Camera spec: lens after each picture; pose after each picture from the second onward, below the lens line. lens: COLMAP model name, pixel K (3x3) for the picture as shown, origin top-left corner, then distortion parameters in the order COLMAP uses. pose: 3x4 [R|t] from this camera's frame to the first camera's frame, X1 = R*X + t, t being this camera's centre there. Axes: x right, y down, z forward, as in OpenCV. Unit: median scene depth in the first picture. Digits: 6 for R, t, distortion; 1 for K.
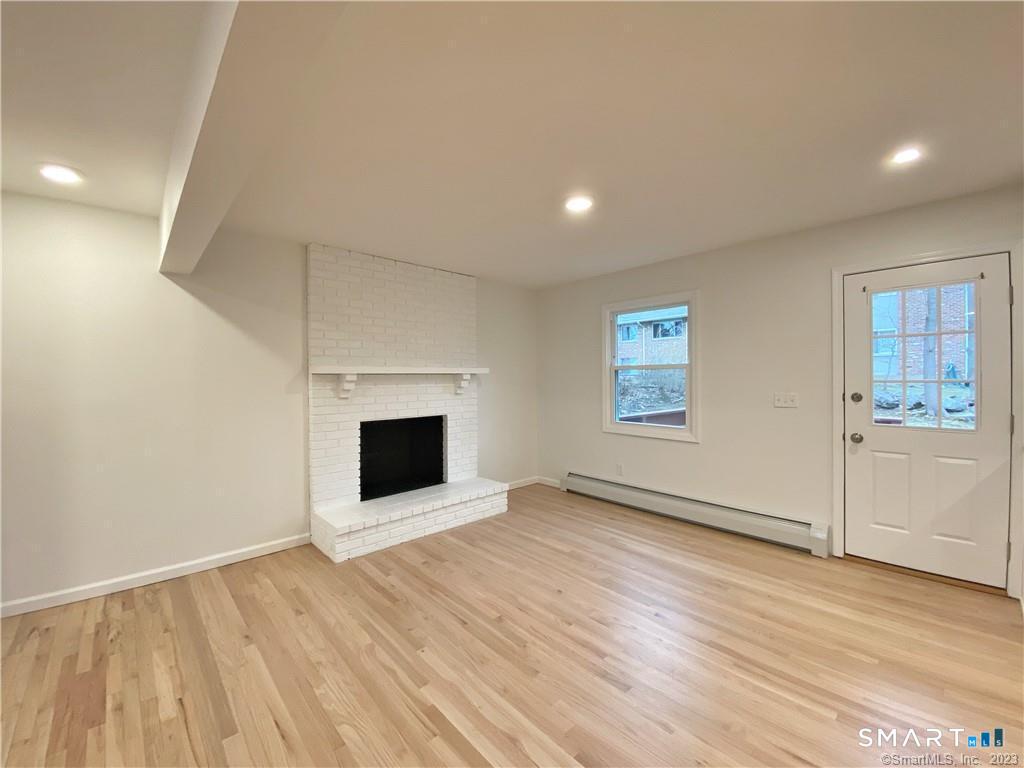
lens RADIAL K [[419.1, 0, 509.2], [0, 419.1, 384.6], [0, 0, 1]] dist [0.010311, -0.004637]
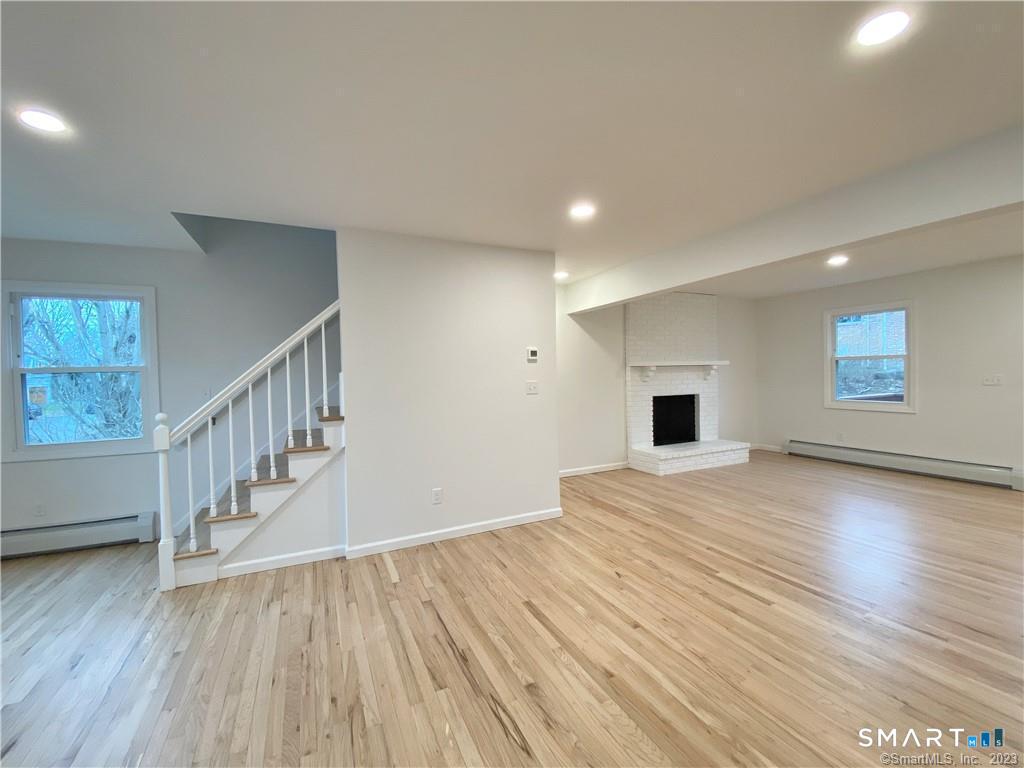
lens RADIAL K [[419.1, 0, 517.3], [0, 419.1, 382.6], [0, 0, 1]] dist [0.010311, -0.004637]
pose [[0.957950, -0.001115, -0.286932, -0.386533], [0.005072, 0.999902, 0.013048, 0.013795], [0.286889, -0.013955, 0.957862, -0.644676]]
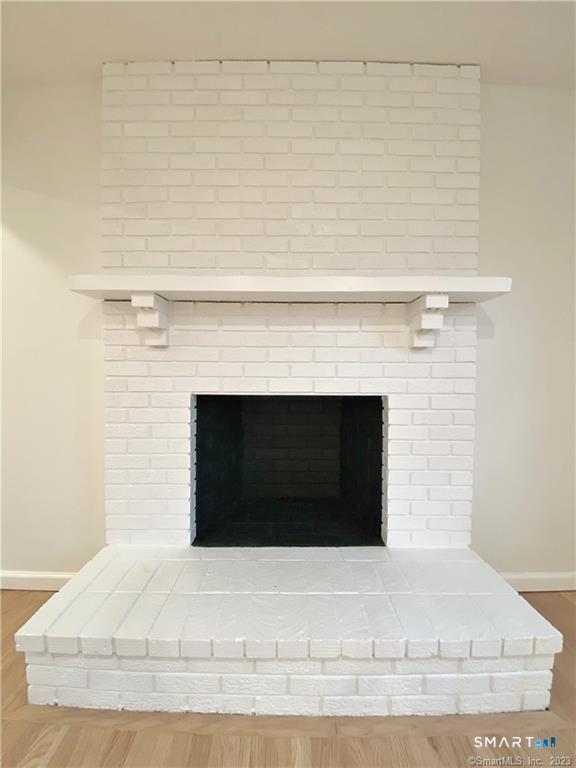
lens RADIAL K [[314.3, 0, 286.1], [0, 314.3, 382.6], [0, 0, 1]] dist [0.010311, -0.004637]
pose [[0.739400, 0.028236, -0.672674, -0.005960], [-0.024139, 0.999590, 0.015425, 0.064694], [0.672833, 0.004832, 0.739779, 0.790485]]
